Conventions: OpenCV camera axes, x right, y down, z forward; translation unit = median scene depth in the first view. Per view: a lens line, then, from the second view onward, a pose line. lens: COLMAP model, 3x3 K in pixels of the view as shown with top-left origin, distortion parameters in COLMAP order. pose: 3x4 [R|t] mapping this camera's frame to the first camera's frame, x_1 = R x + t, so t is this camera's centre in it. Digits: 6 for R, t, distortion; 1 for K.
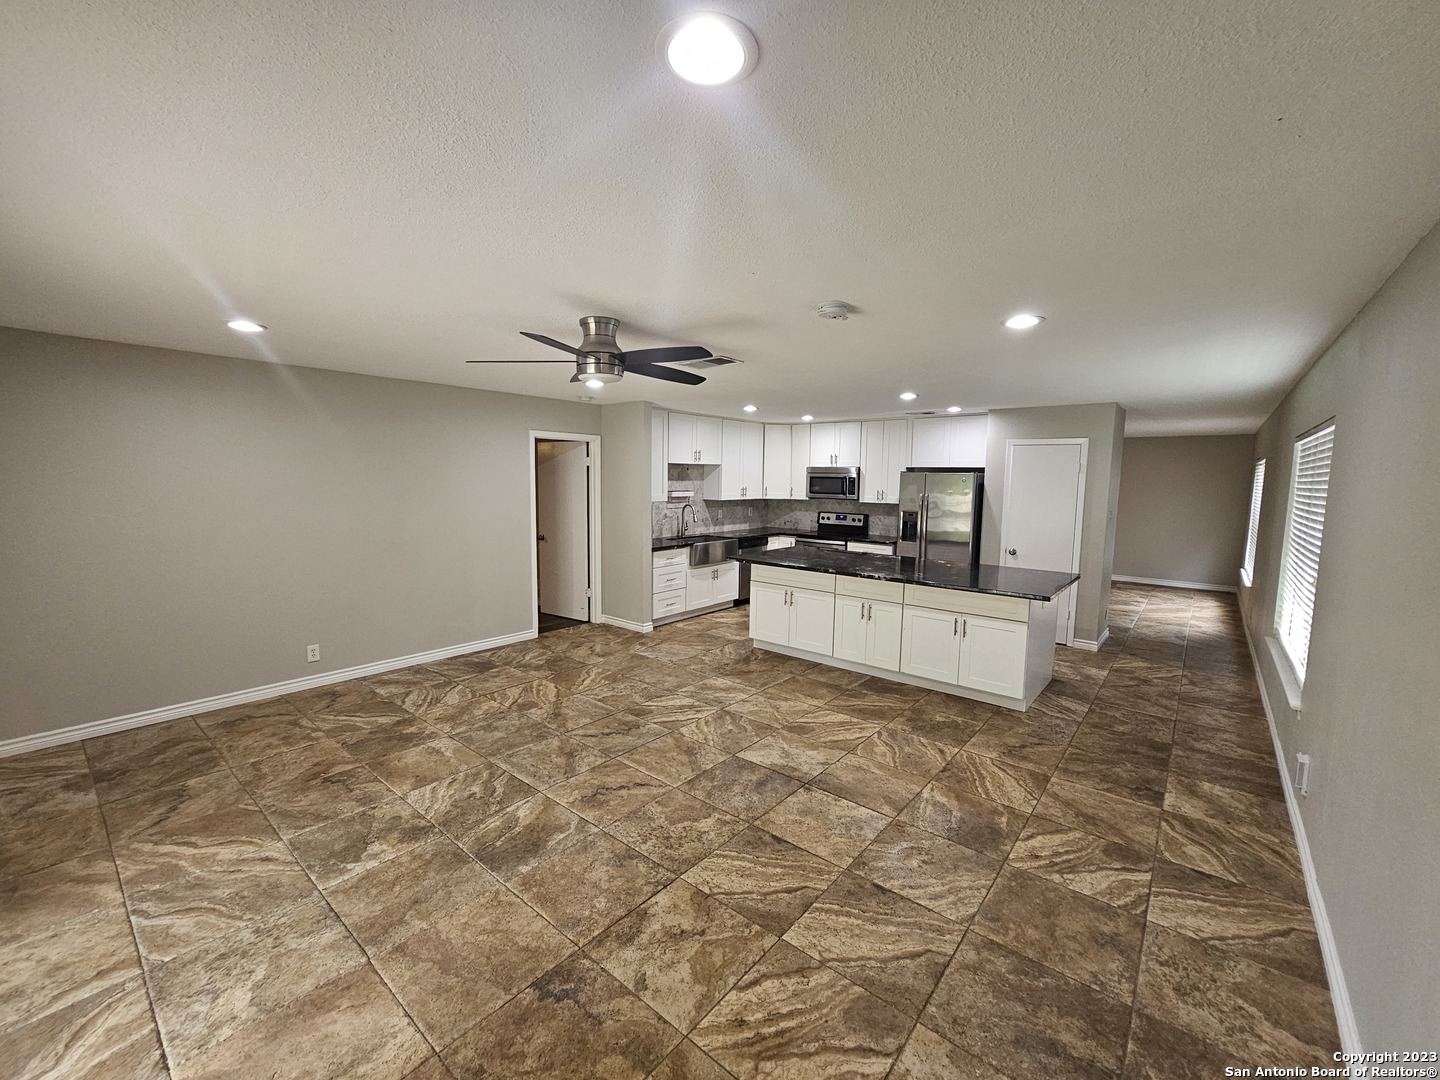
lens RADIAL K [[590.4, 0, 716.1], [0, 590.4, 535.6], [0, 0, 1]] dist [-0.006484, 0.002519]
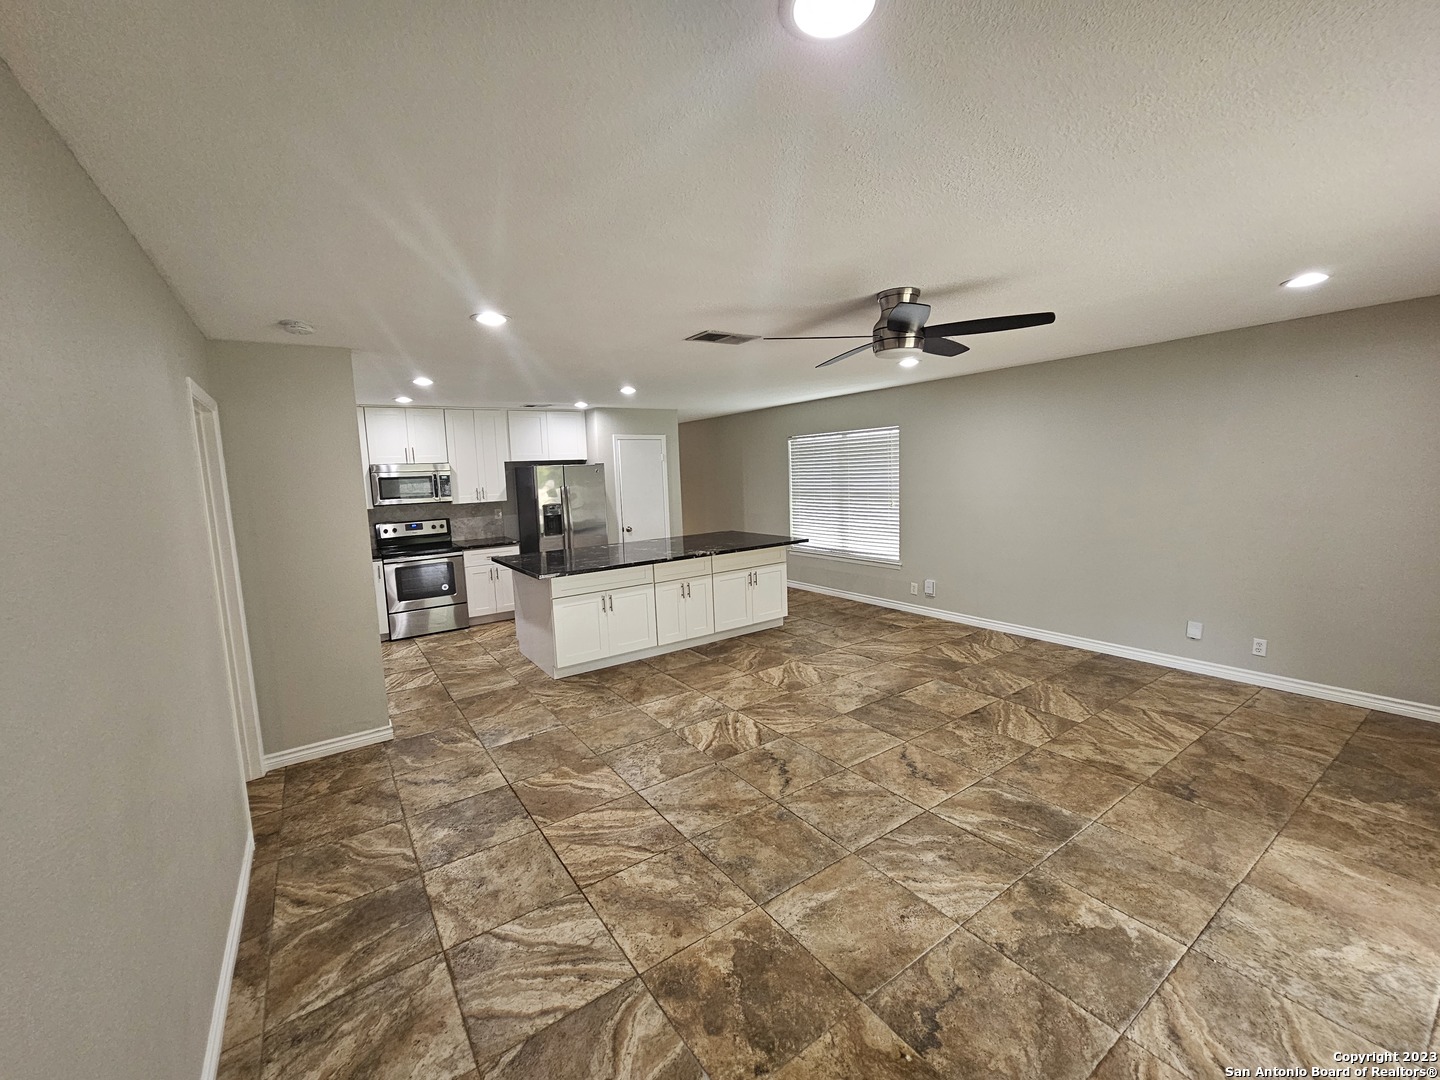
lens RADIAL K [[586.9, 0, 713.8], [0, 586.9, 539.8], [0, 0, 1]] dist [-0.002803, -0.002052]
pose [[0.271067, -0.139506, 0.952397, -0.628135], [0.138102, 0.984842, 0.104952, -0.057341], [-0.952602, 0.103079, 0.286224, 0.541178]]
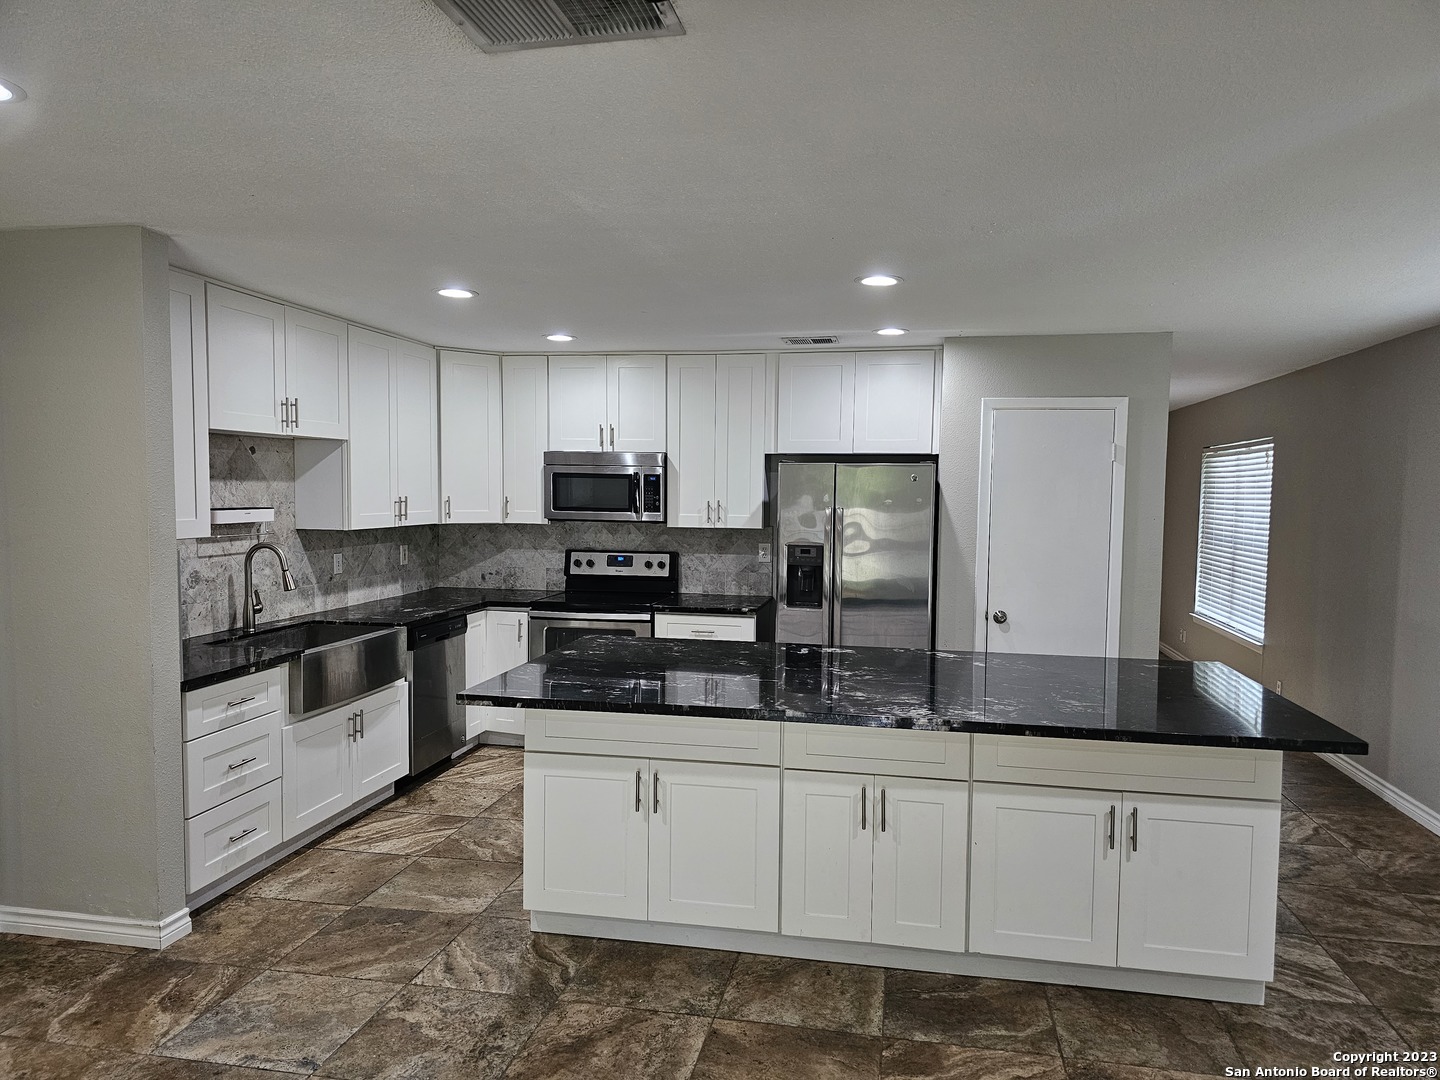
lens RADIAL K [[963.8, 0, 739.2], [0, 963.8, 551.0], [0, 0, 1]] dist [0.073537, -0.073986]
pose [[0.872062, -0.035370, 0.488115, -0.111178], [0.049343, 0.998657, -0.015790, -0.030337], [-0.486901, 0.037855, 0.872636, 0.405630]]
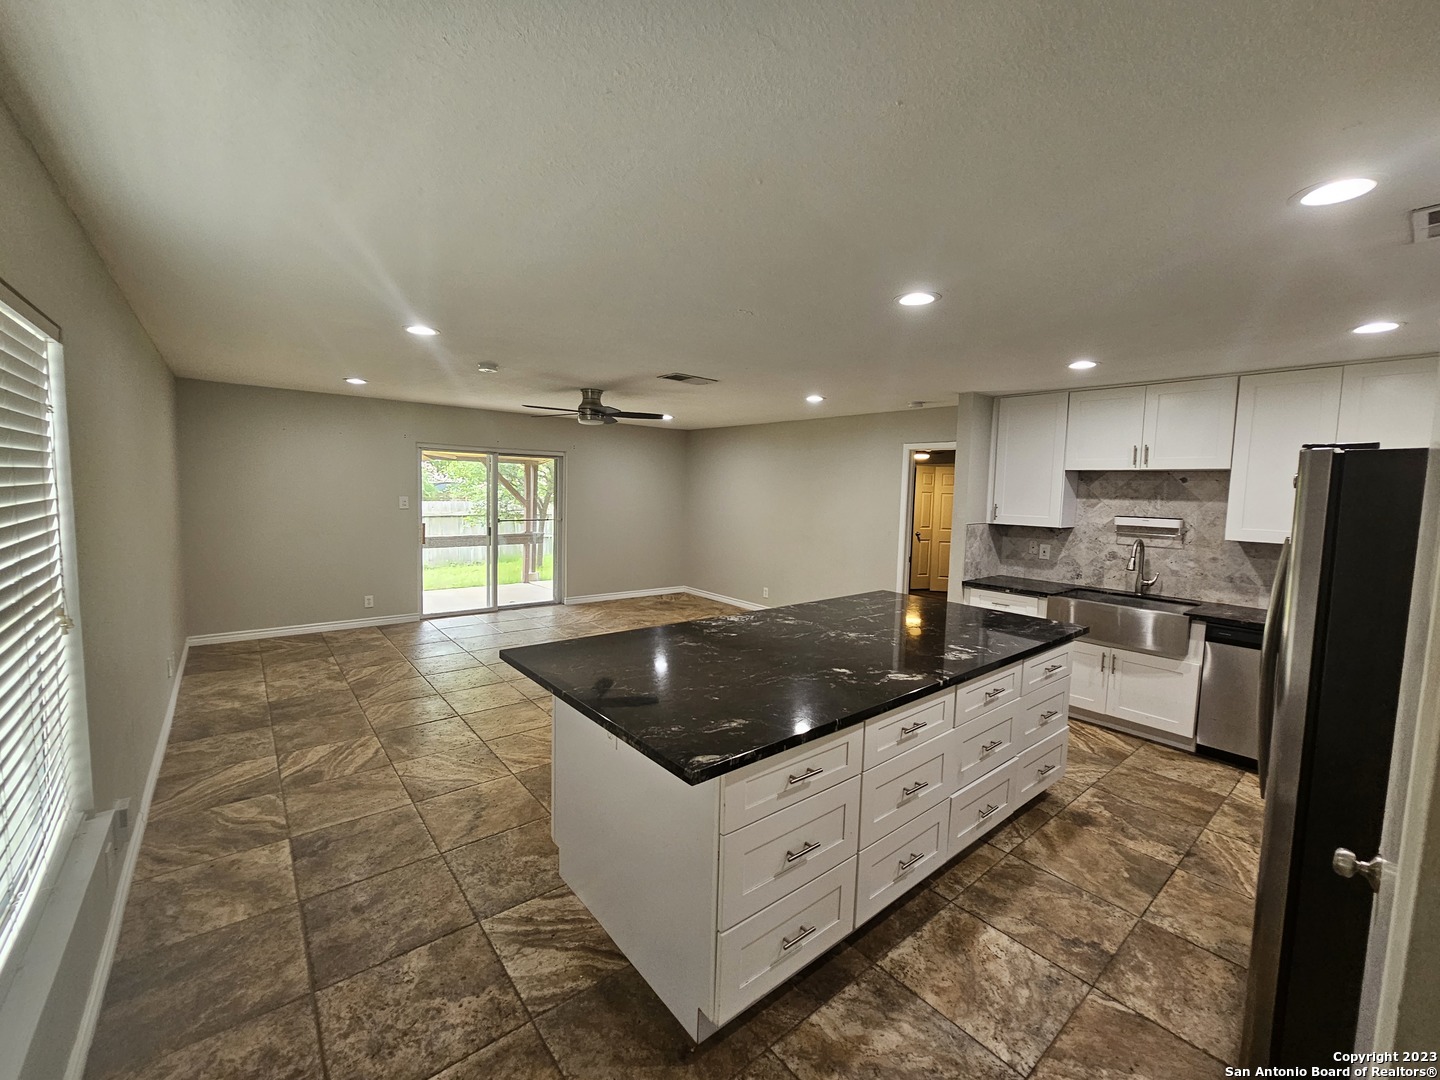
lens RADIAL K [[590.4, 0, 716.1], [0, 590.4, 535.6], [0, 0, 1]] dist [-0.006484, 0.002519]
pose [[-0.186161, 0.060582, -0.980650, 0.766595], [-0.128187, 0.988069, 0.085374, -0.067887], [0.974121, 0.141600, -0.176174, 0.890943]]
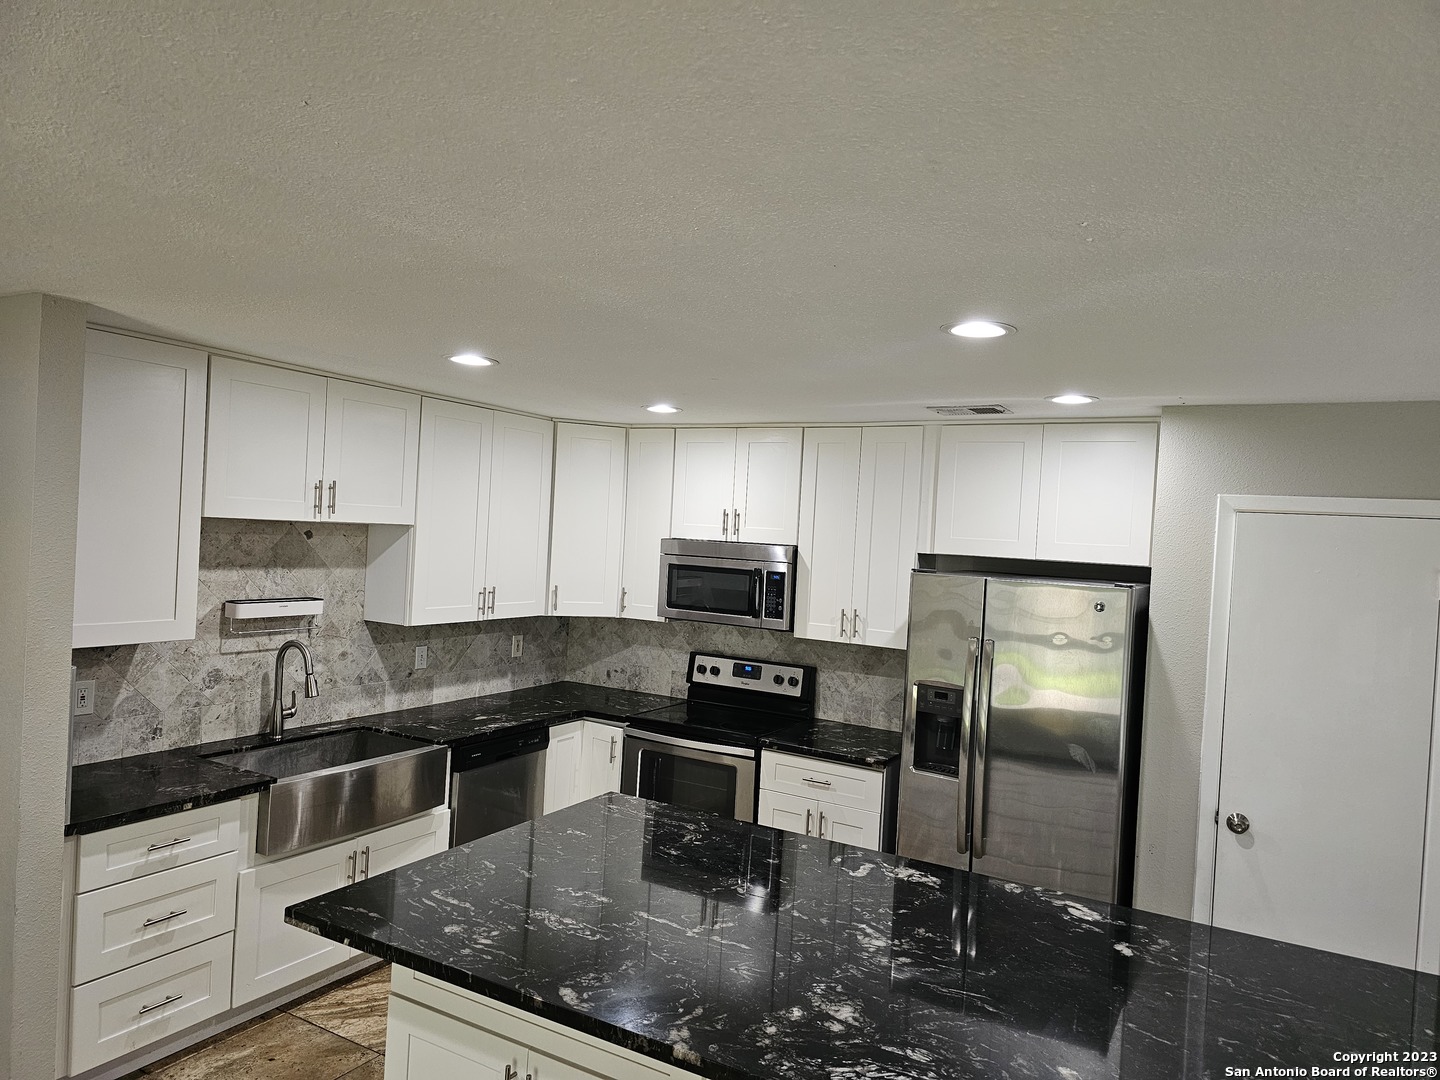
lens RADIAL K [[963.4, 0, 729.1], [0, 963.4, 547.7], [0, 0, 1]] dist [0.072836, -0.077244]
pose [[0.983144, 0.035541, 0.179345, 0.118949], [-0.021341, 0.996527, -0.080493, -0.085108], [-0.181583, 0.075309, 0.980488, 0.531467]]
